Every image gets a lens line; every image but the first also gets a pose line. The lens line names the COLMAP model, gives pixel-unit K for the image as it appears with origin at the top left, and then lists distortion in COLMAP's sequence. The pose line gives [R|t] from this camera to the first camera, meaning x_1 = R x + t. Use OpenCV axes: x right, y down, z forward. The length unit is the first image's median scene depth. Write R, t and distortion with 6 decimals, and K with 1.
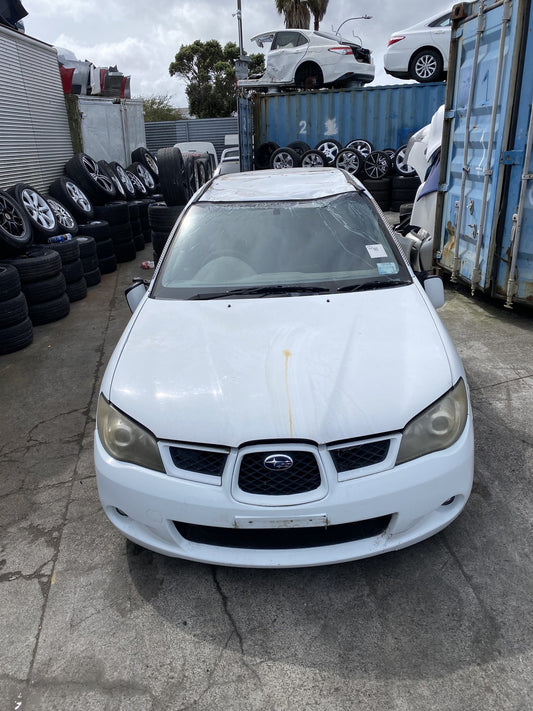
lens RADIAL K [[536.7, 0, 266.5], [0, 536.7, 355.5], [0, 0, 1]] dist [-0.007079, 0.002448]
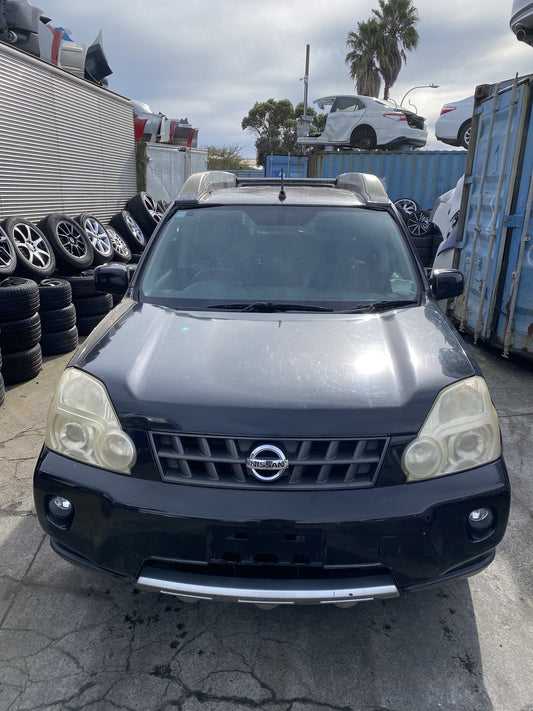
lens RADIAL K [[536.9, 0, 271.2], [0, 536.9, 356.1], [0, 0, 1]] dist [-0.005062, -0.000585]
pose [[0.991883, 0.094372, -0.085219, 0.051752], [-0.101291, 0.991564, -0.080877, 0.029081], [0.076868, 0.088853, 0.993074, -0.070255]]
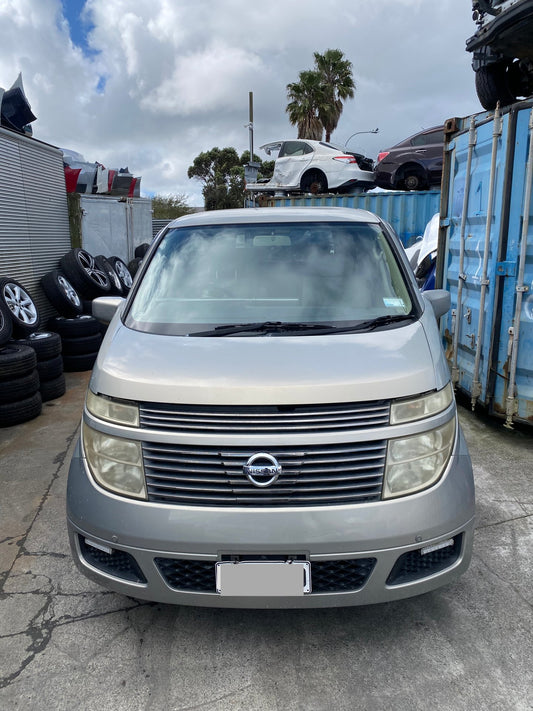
lens RADIAL K [[536.9, 0, 271.2], [0, 536.9, 356.1], [0, 0, 1]] dist [-0.005062, -0.000585]
pose [[0.999483, 0.029922, -0.011805, 0.033753], [-0.031449, 0.986076, -0.163295, -0.030221], [0.006755, 0.163582, 0.986507, 0.054441]]
